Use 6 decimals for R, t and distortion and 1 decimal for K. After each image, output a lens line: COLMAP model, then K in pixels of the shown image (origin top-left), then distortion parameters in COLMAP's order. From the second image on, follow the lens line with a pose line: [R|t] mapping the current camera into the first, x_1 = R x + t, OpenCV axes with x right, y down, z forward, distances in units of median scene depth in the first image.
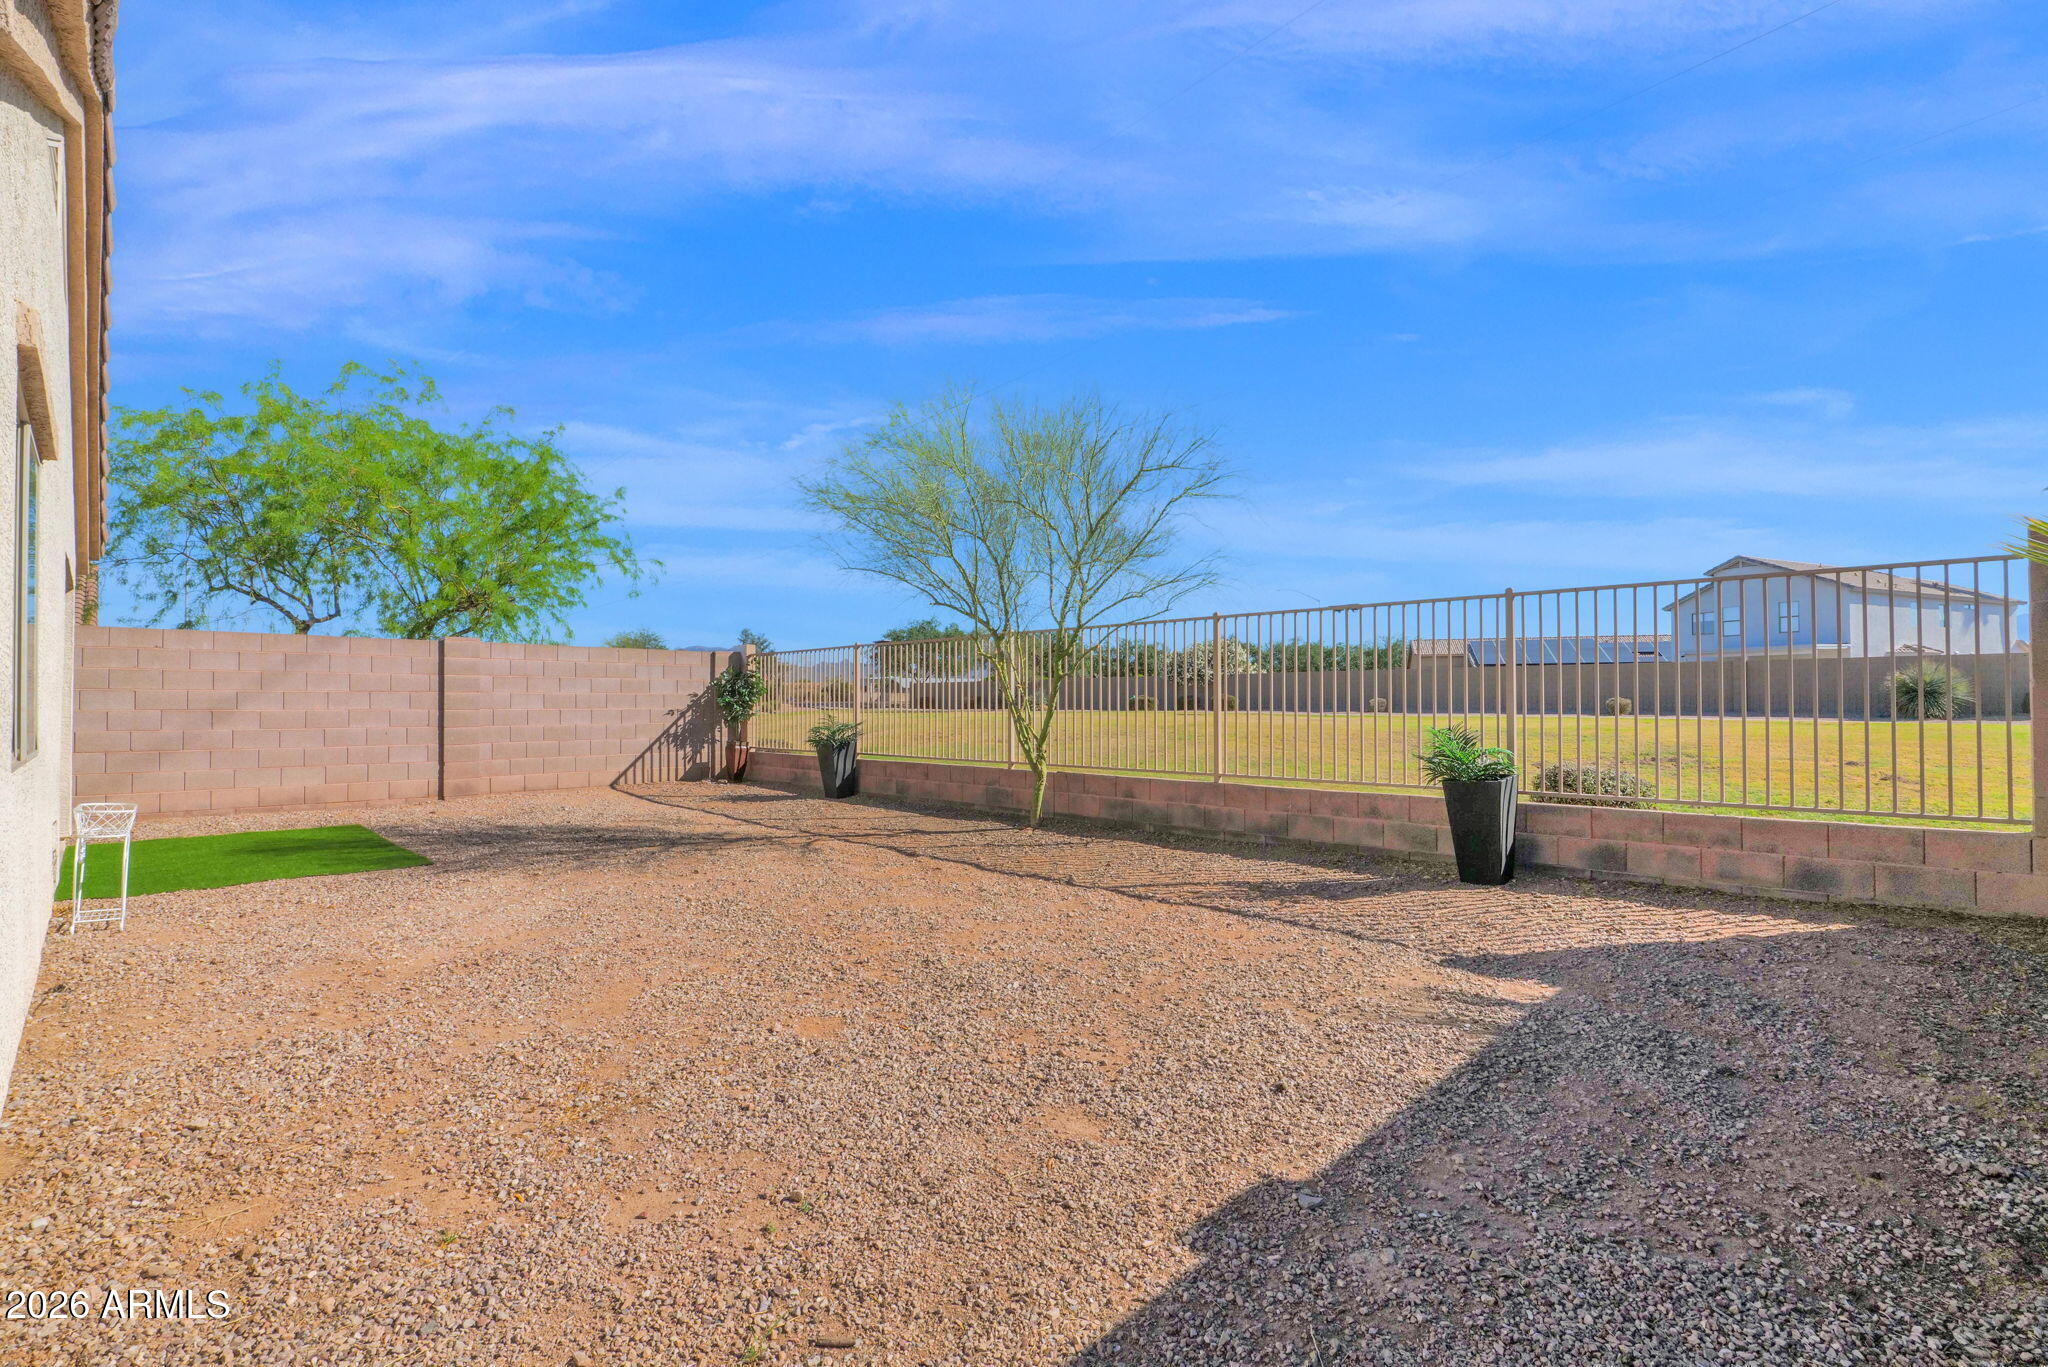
lens RADIAL K [[977.8, 0, 1021.0], [0, 977.8, 678.7], [0, 0, 1]] dist [-0.024039, 0.004664]
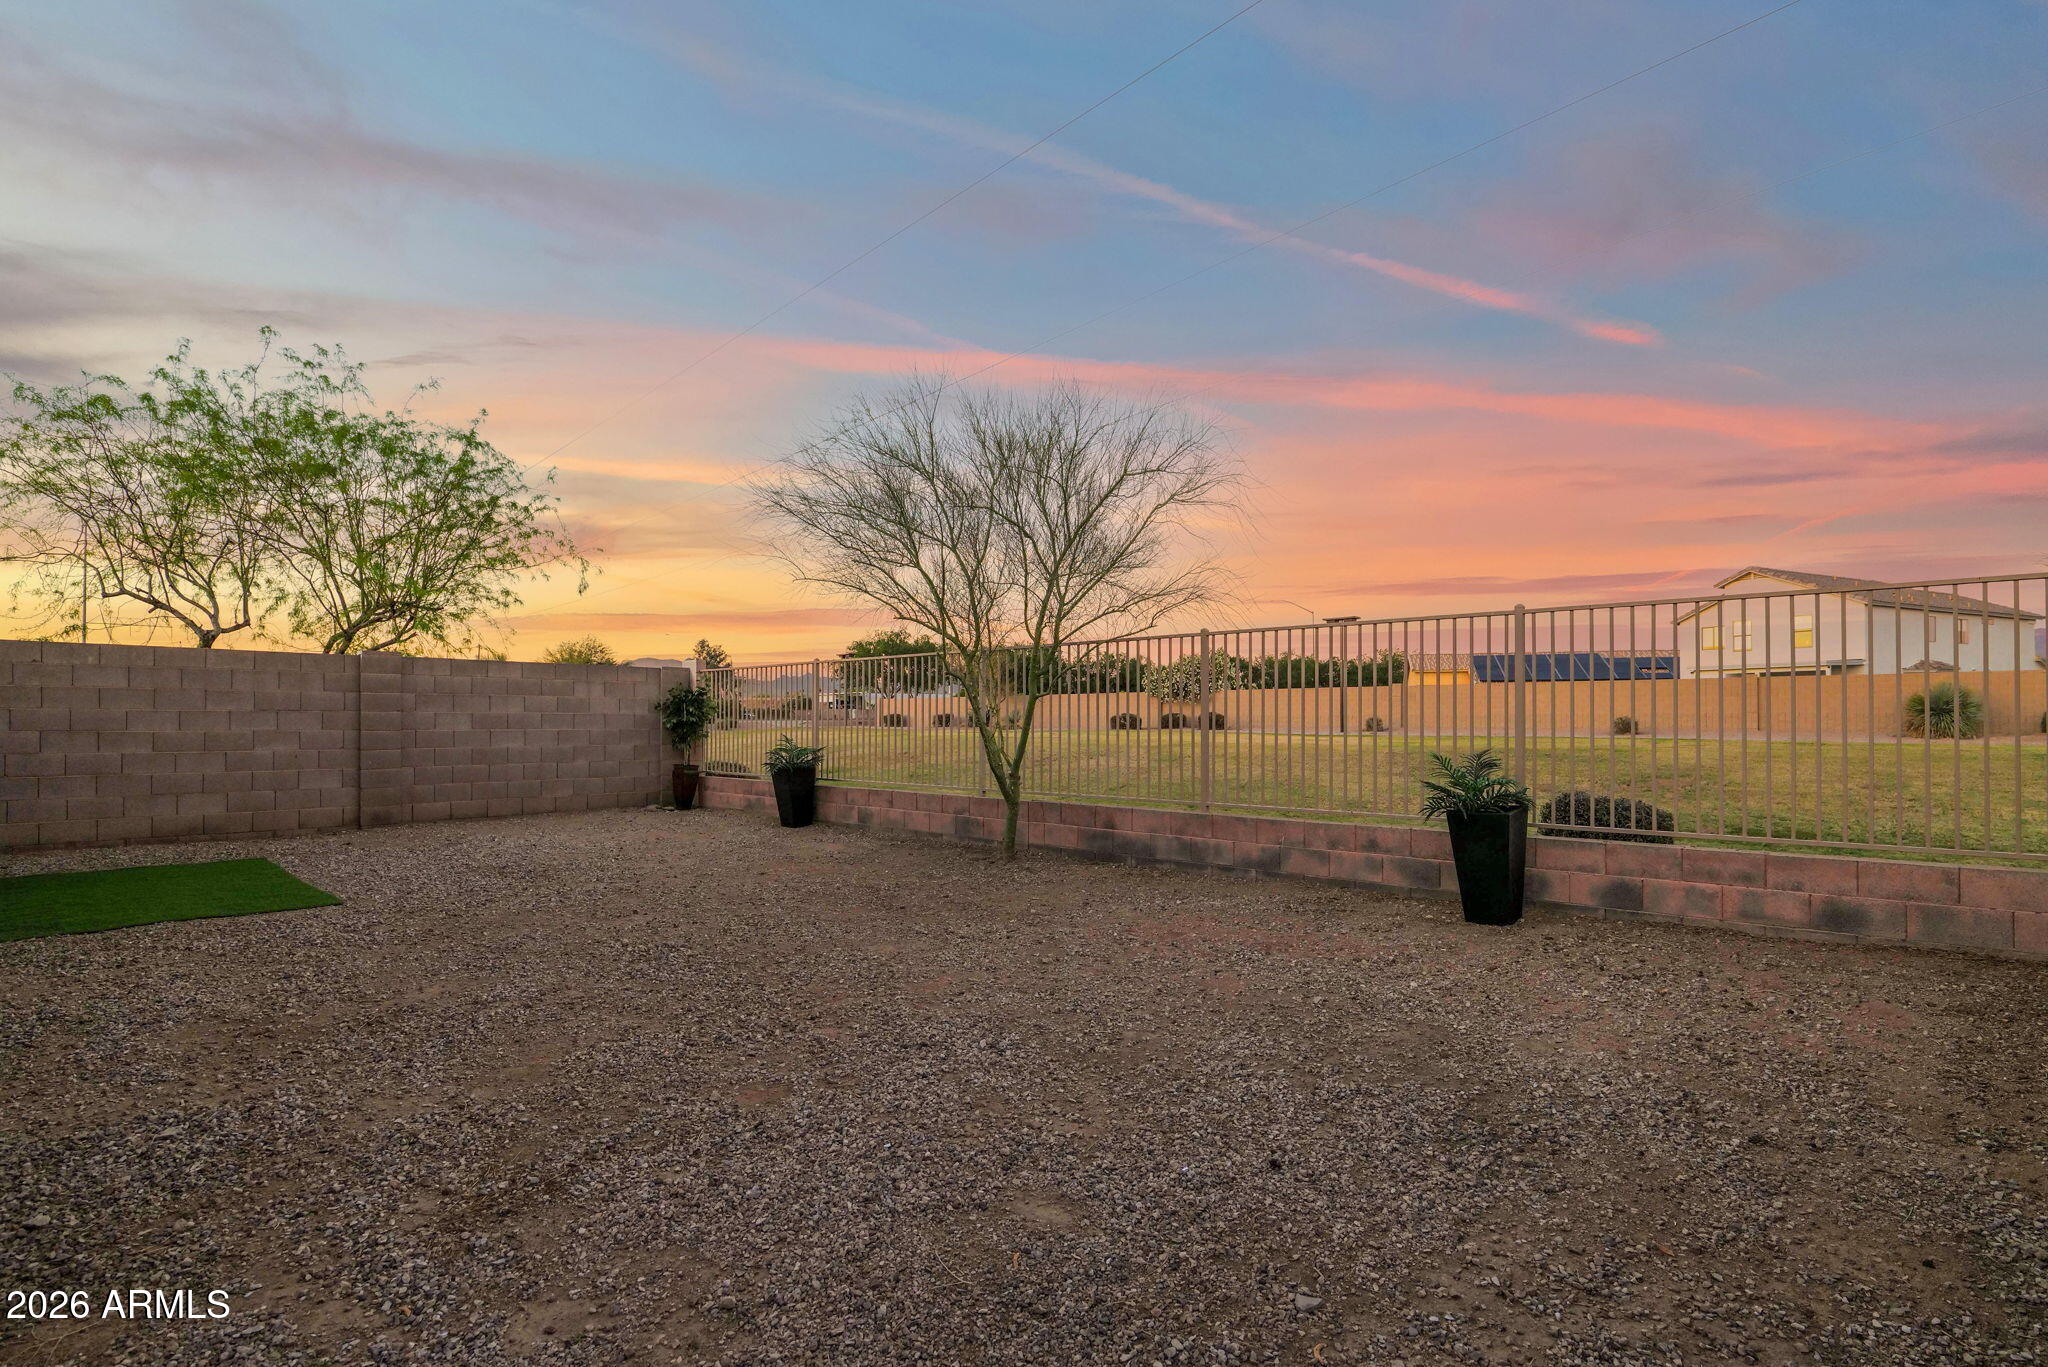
lens RADIAL K [[1039.2, 0, 1022.1], [0, 1039.2, 704.3], [0, 0, 1]] dist [-0.020222, 0.004199]
pose [[0.999699, 0.002845, 0.024365, 0.004803], [-0.003104, 0.999939, 0.010626, -0.008483], [-0.024333, -0.010699, 0.999647, 0.028693]]
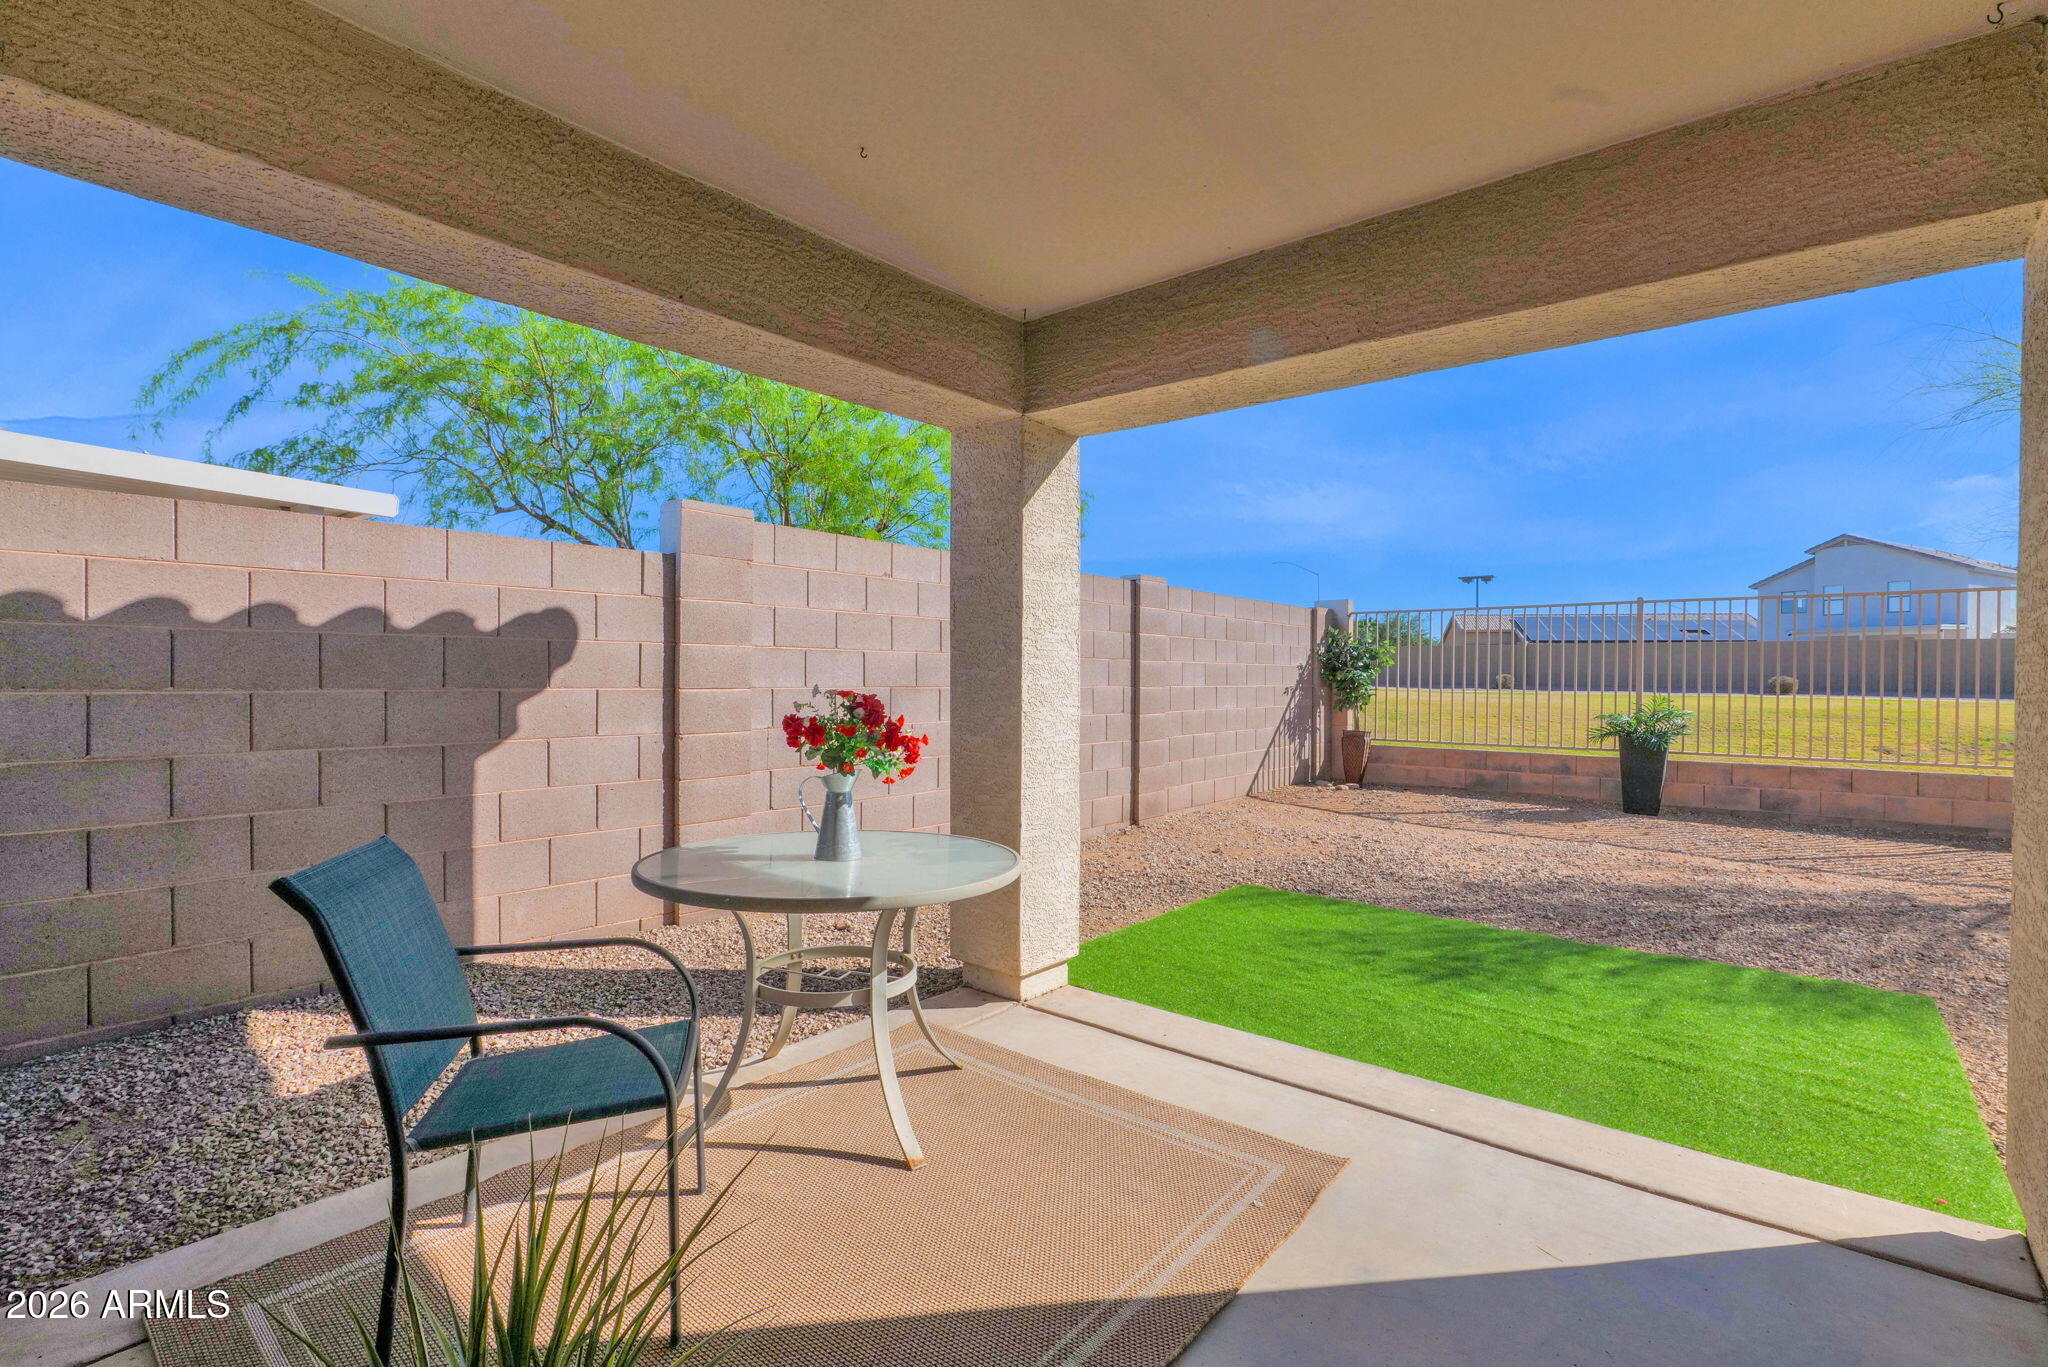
lens RADIAL K [[977.8, 0, 1011.1], [0, 977.8, 672.7], [0, 0, 1]] dist [-0.024039, 0.004664]
pose [[0.995855, 0.008811, 0.090532, -1.299497], [-0.010829, 0.999703, 0.021831, 0.016090], [-0.090313, -0.022721, 0.995654, 0.632340]]
